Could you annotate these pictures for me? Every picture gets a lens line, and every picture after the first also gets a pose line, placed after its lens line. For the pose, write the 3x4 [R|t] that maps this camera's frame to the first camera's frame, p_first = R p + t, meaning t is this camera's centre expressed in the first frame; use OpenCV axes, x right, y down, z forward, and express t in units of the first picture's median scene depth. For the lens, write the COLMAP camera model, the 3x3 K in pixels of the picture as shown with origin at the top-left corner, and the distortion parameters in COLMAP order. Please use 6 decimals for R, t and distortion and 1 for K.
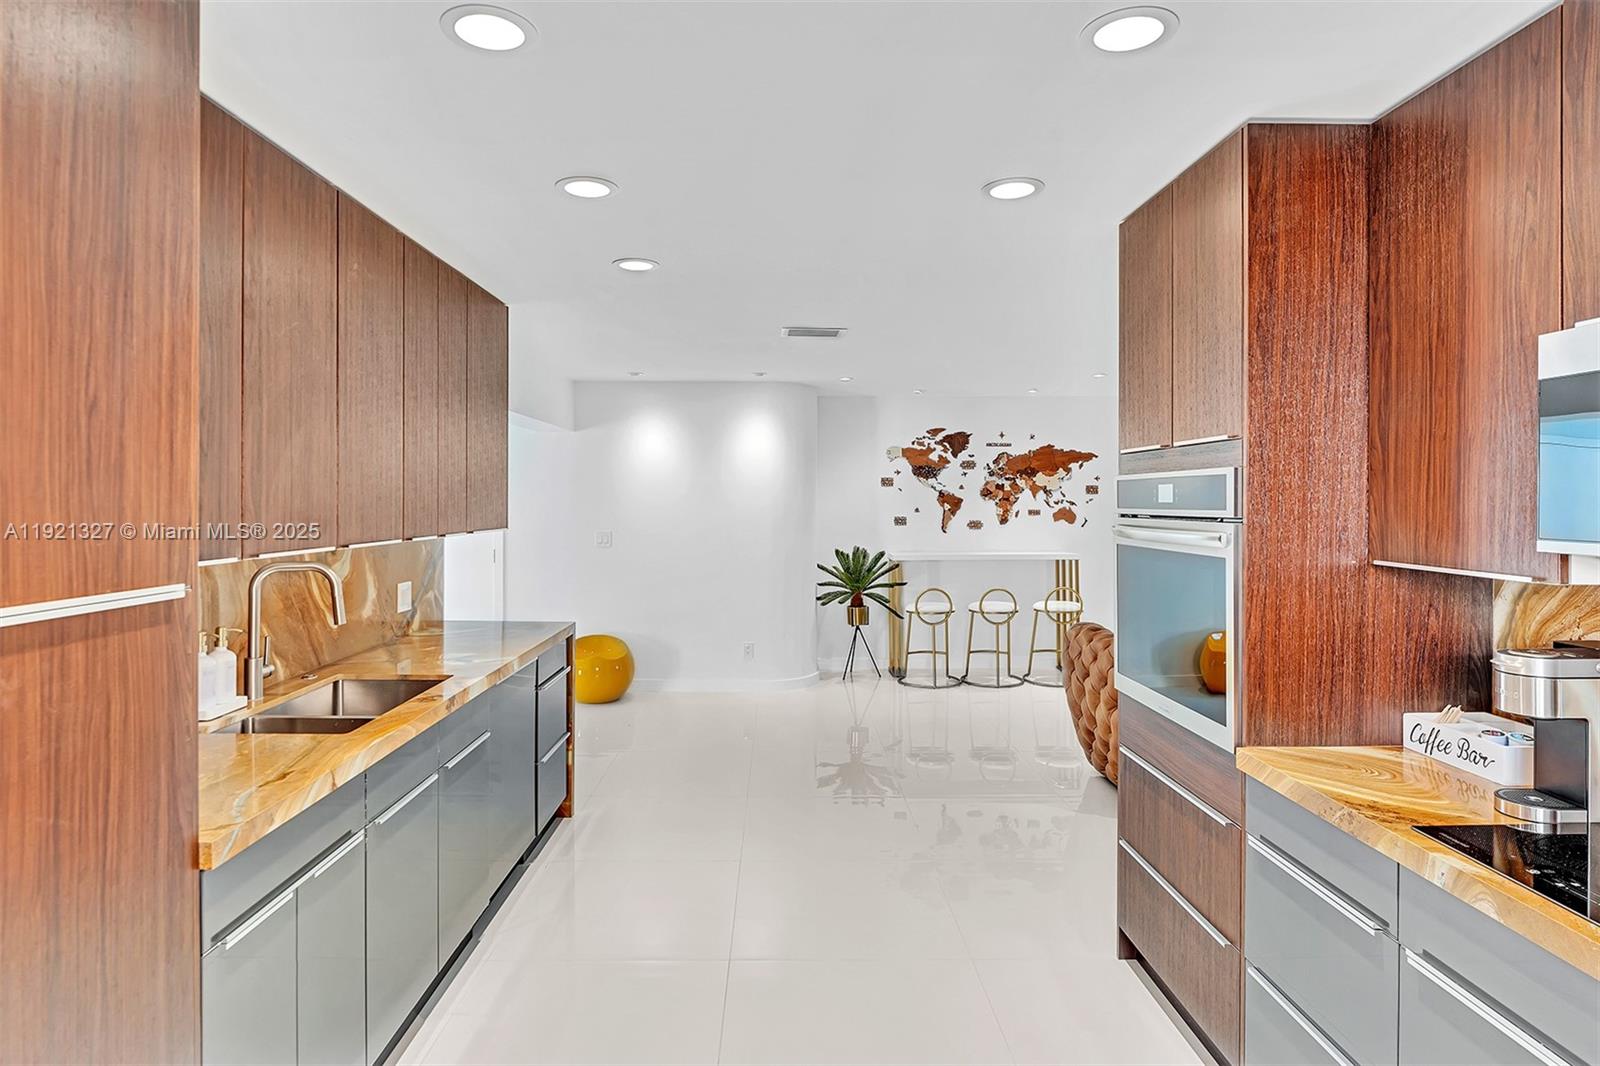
lens RADIAL K [[929.2, 0, 794.6], [0, 929.2, 492.0], [0, 0, 1]] dist [0.009258, -0.000557]
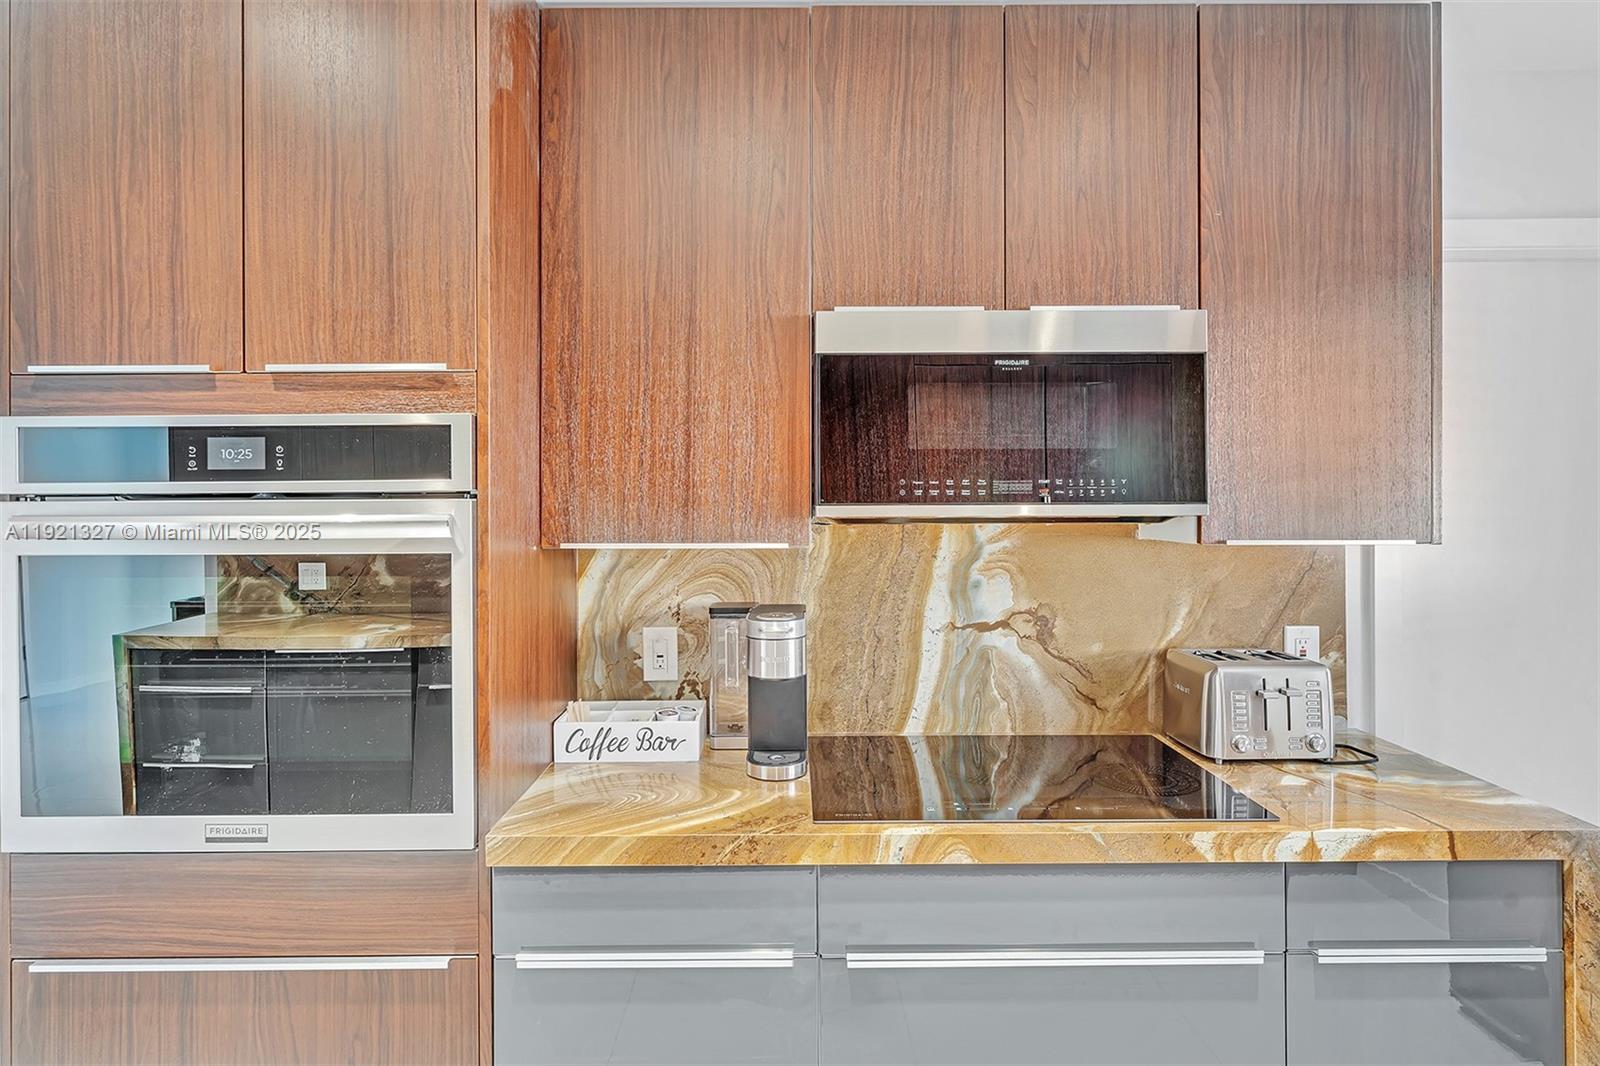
lens RADIAL K [[929.2, 0, 744.7], [0, 929.2, 501.2], [0, 0, 1]] dist [0.009258, -0.000557]
pose [[0.007020, 0.005271, 0.999961, -0.213175], [-0.000806, 0.999986, -0.005265, 0.044437], [-0.999975, -0.000769, 0.007024, 0.915904]]
